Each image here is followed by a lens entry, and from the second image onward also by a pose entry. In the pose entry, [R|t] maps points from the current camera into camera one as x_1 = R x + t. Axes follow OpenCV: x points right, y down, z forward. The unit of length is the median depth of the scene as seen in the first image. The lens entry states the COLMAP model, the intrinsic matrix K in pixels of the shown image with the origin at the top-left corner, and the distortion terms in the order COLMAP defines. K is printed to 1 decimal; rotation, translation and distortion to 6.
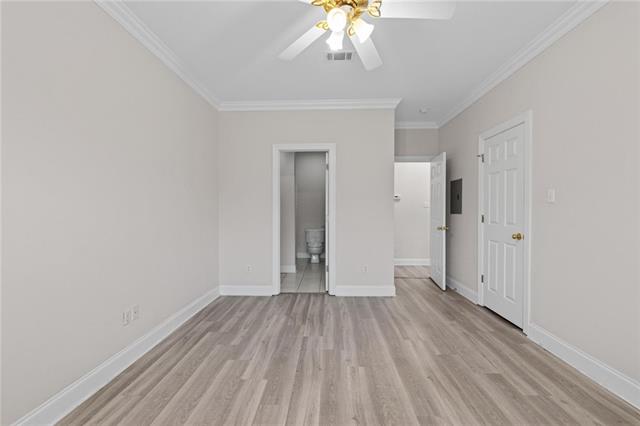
lens RADIAL K [[278.1, 0, 320.0], [0, 278.1, 213.0], [0, 0, 1]] dist [-0.000516, 0.000163]
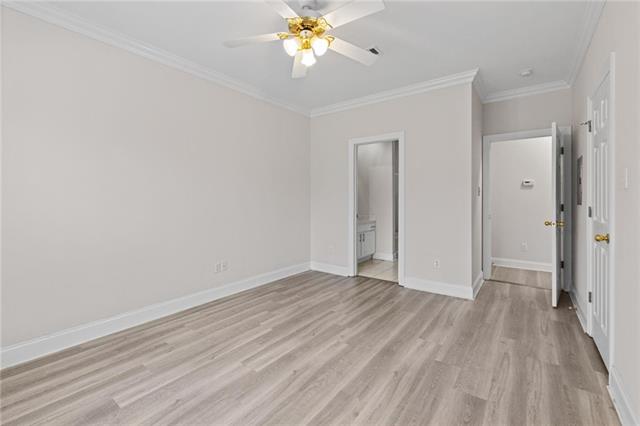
lens RADIAL K [[279.5, 0, 320.4], [0, 279.5, 199.4], [0, 0, 1]] dist [-0.000371, 0.000269]
pose [[0.820843, 0.002747, -0.571148, 0.567104], [-0.007369, 0.999956, -0.005781, -0.002657], [0.571107, 0.008954, 0.820827, 0.035357]]
